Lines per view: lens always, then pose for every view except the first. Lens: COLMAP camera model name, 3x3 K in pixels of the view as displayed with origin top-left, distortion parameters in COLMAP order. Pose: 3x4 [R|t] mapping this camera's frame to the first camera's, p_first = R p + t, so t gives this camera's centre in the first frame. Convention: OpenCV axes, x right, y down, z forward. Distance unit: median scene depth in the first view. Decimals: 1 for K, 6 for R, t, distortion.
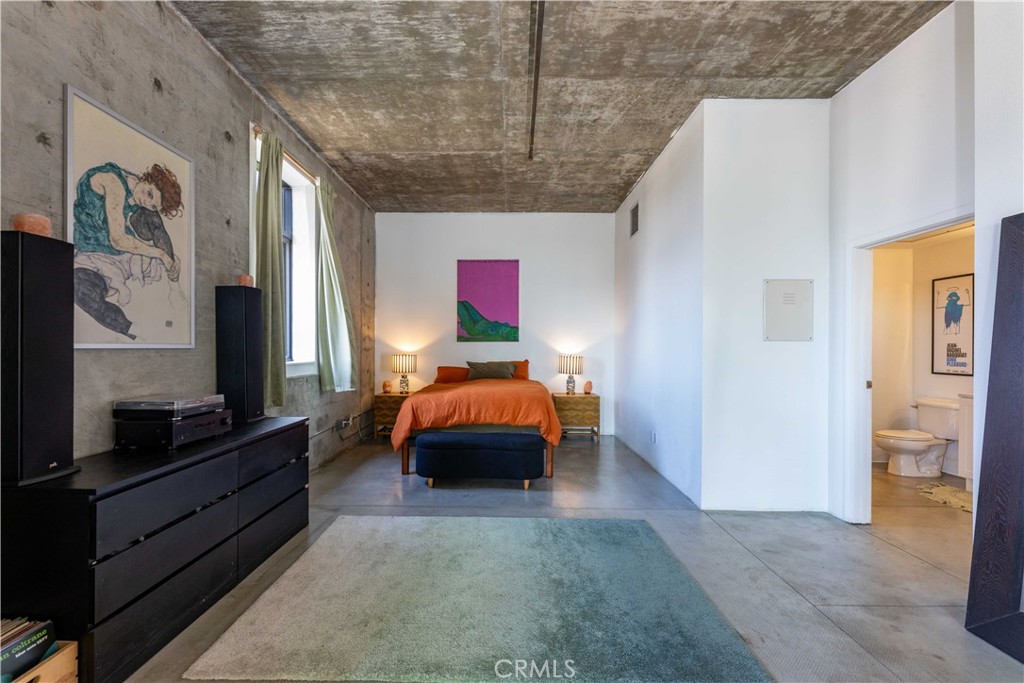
lens RADIAL K [[436.0, 0, 512.4], [0, 436.0, 346.6], [0, 0, 1]] dist [-0.003028, -0.000430]
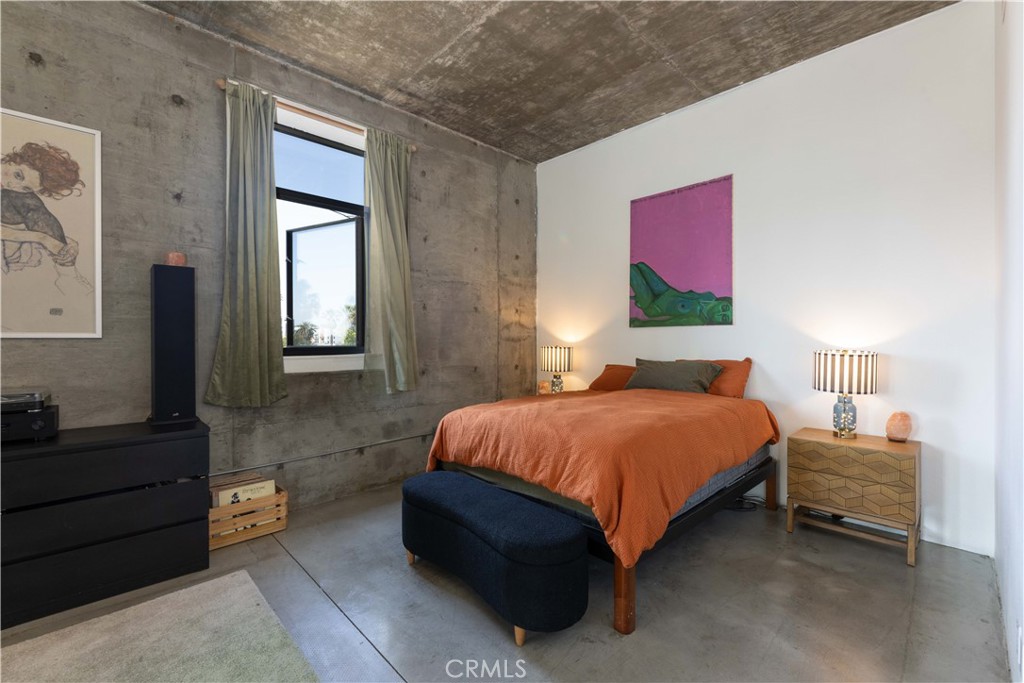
lens RADIAL K [[436.0, 0, 510.8], [0, 436.0, 339.7], [0, 0, 1]] dist [-0.003028, -0.000430]
pose [[0.685518, -0.001861, -0.728053, 0.318542], [0.005480, 0.999982, 0.002604, 0.006254], [0.728035, -0.005775, 0.685516, 0.608259]]
